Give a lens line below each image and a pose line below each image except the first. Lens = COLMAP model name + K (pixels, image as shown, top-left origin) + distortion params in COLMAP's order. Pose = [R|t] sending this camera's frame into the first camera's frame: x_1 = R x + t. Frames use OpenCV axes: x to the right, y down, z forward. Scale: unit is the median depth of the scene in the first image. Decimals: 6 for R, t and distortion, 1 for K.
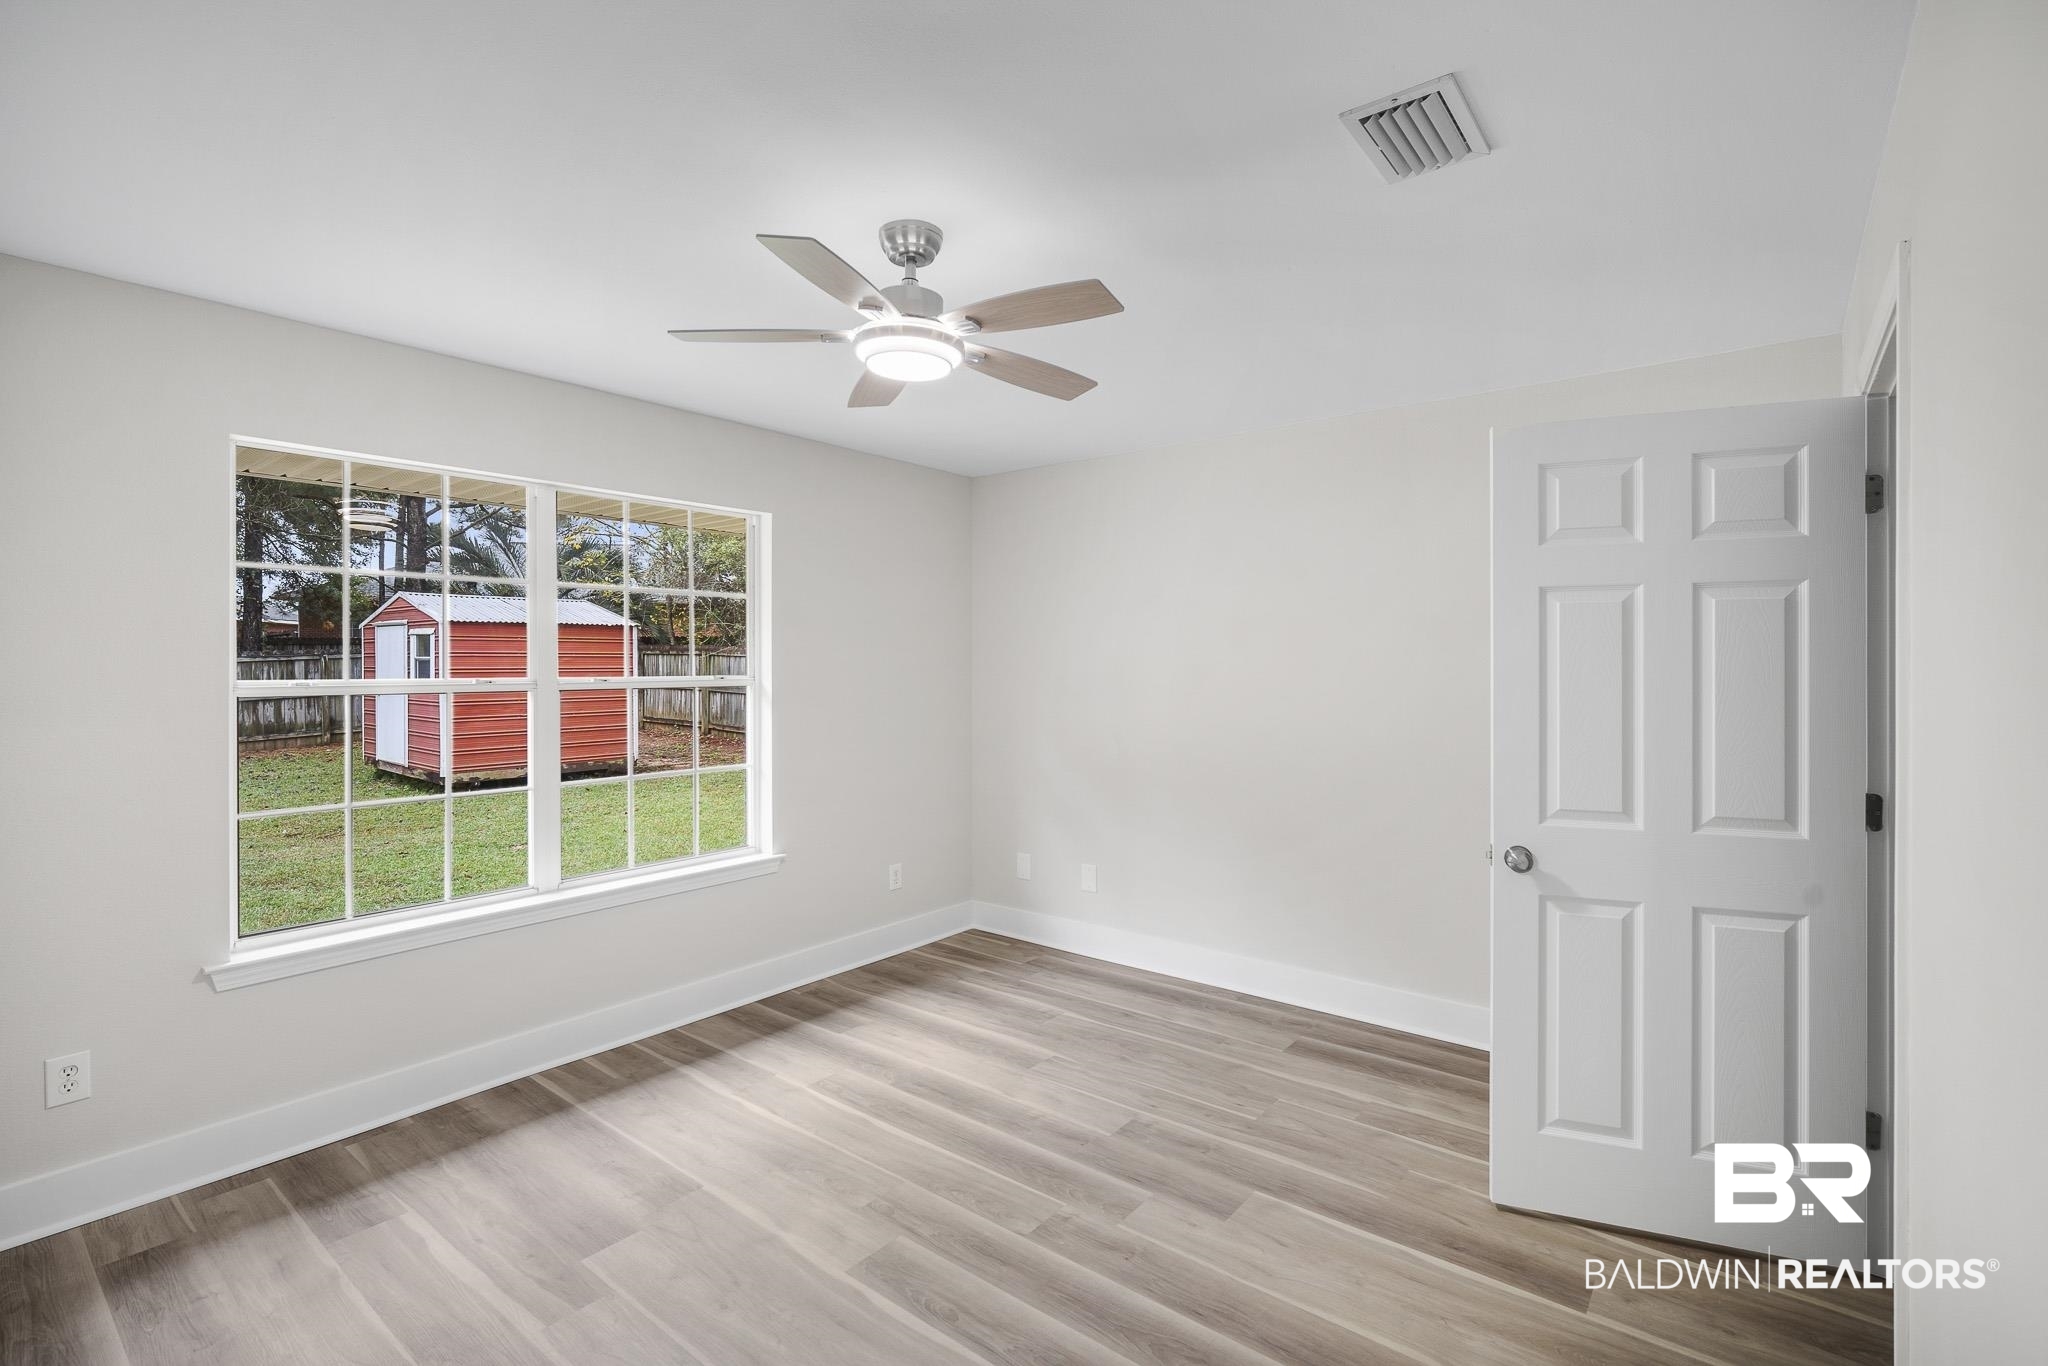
lens RADIAL K [[918.4, 0, 1022.1], [0, 918.4, 672.1], [0, 0, 1]] dist [-0.002153, 0.000460]
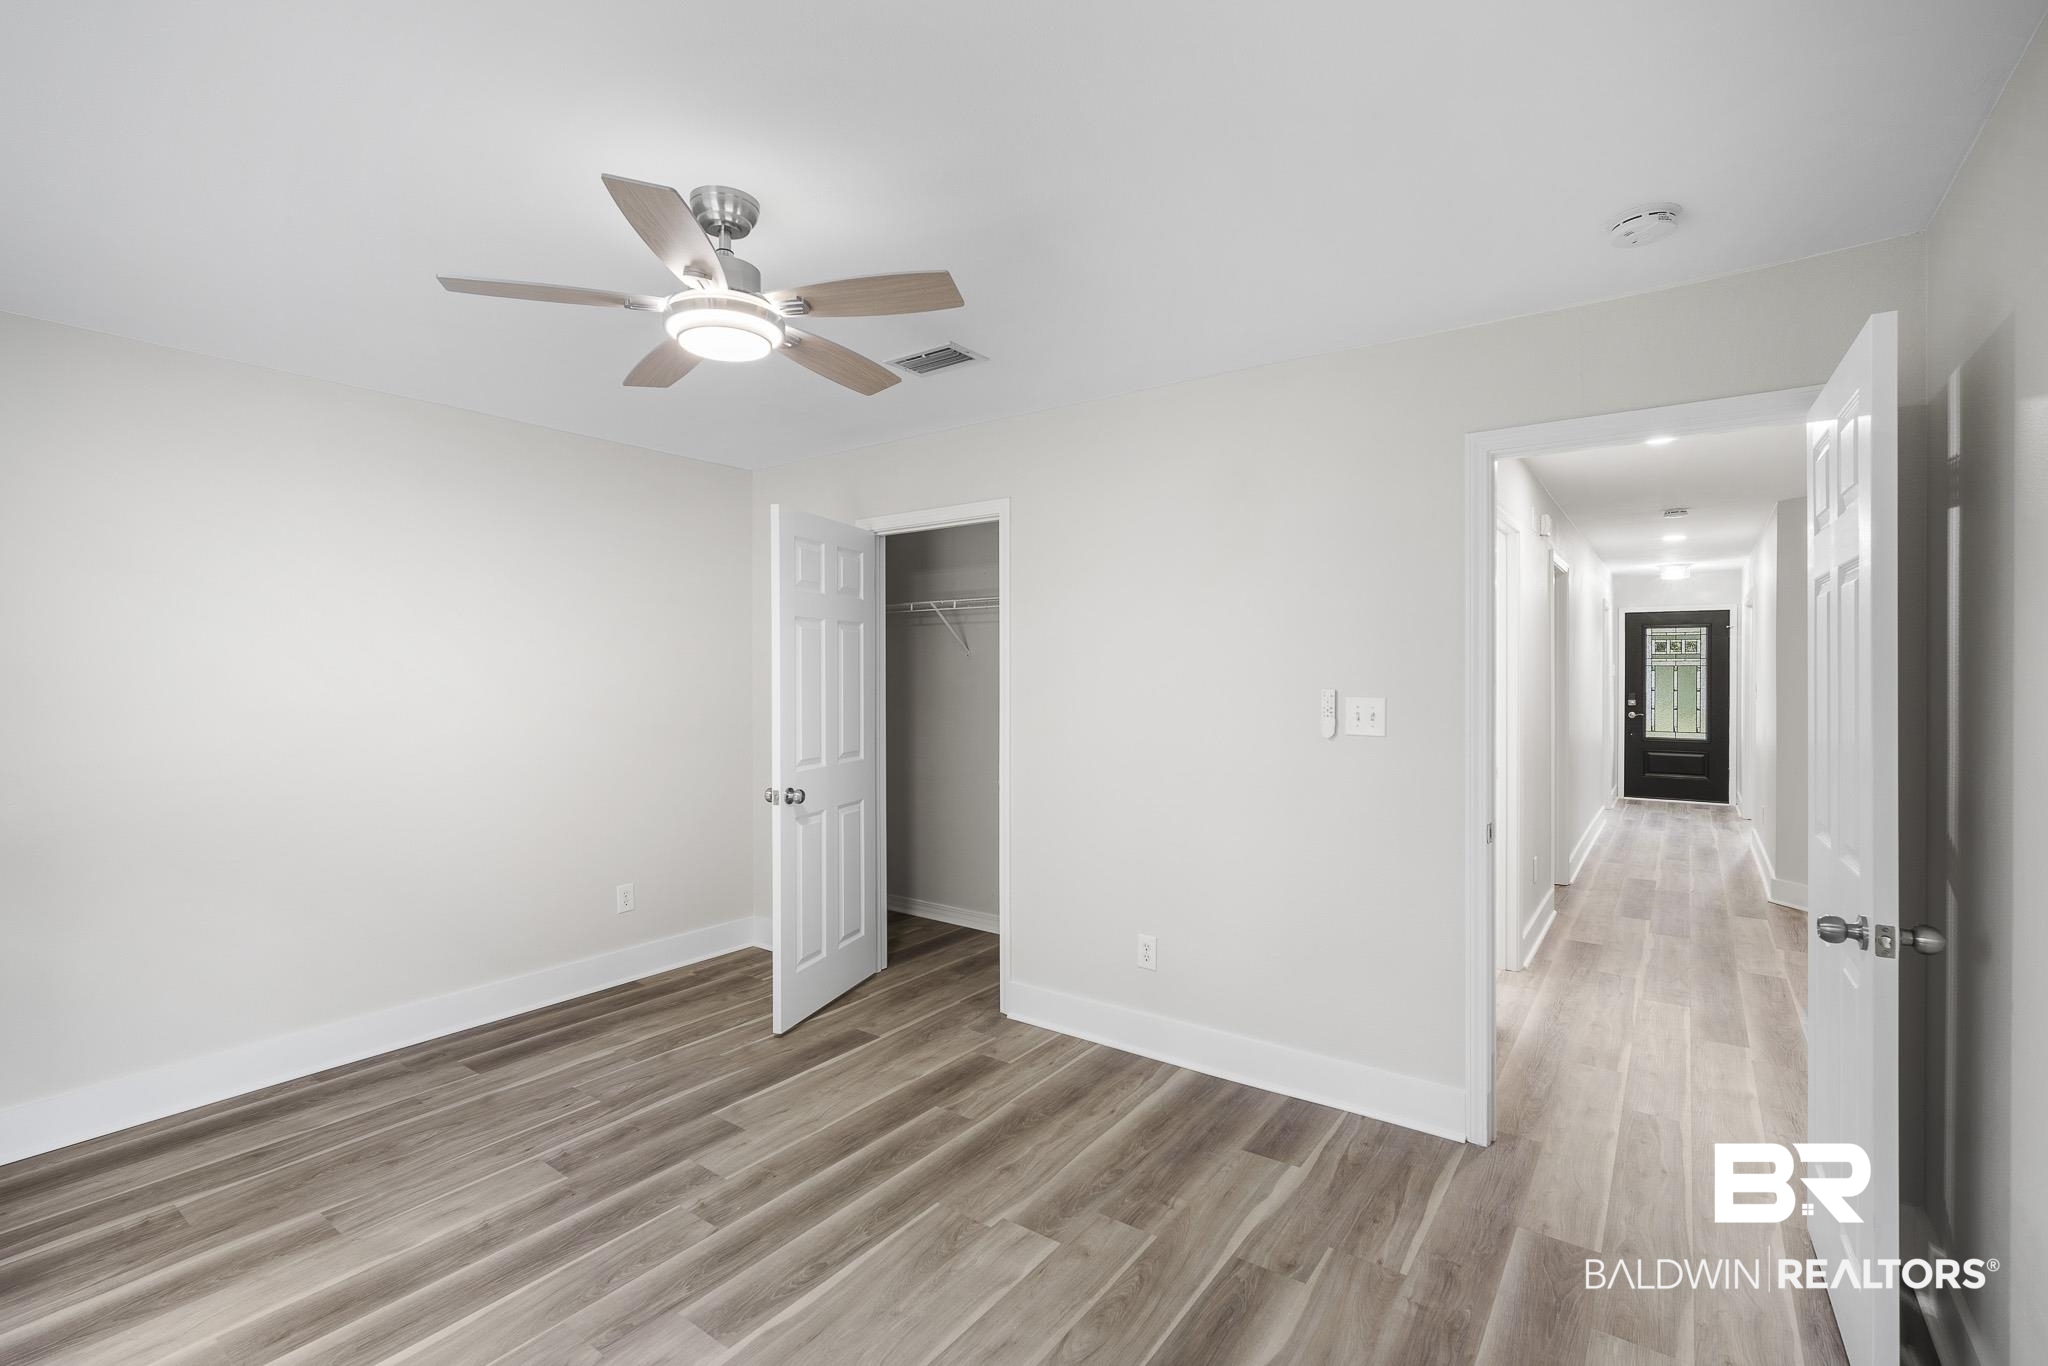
lens RADIAL K [[918.4, 0, 1022.9], [0, 918.4, 671.8], [0, 0, 1]] dist [-0.002153, 0.000460]
pose [[-0.033937, -0.003593, 0.999418, -0.816372], [0.008094, 0.999960, 0.003870, -0.005658], [-0.999391, 0.008221, -0.033907, 0.549344]]
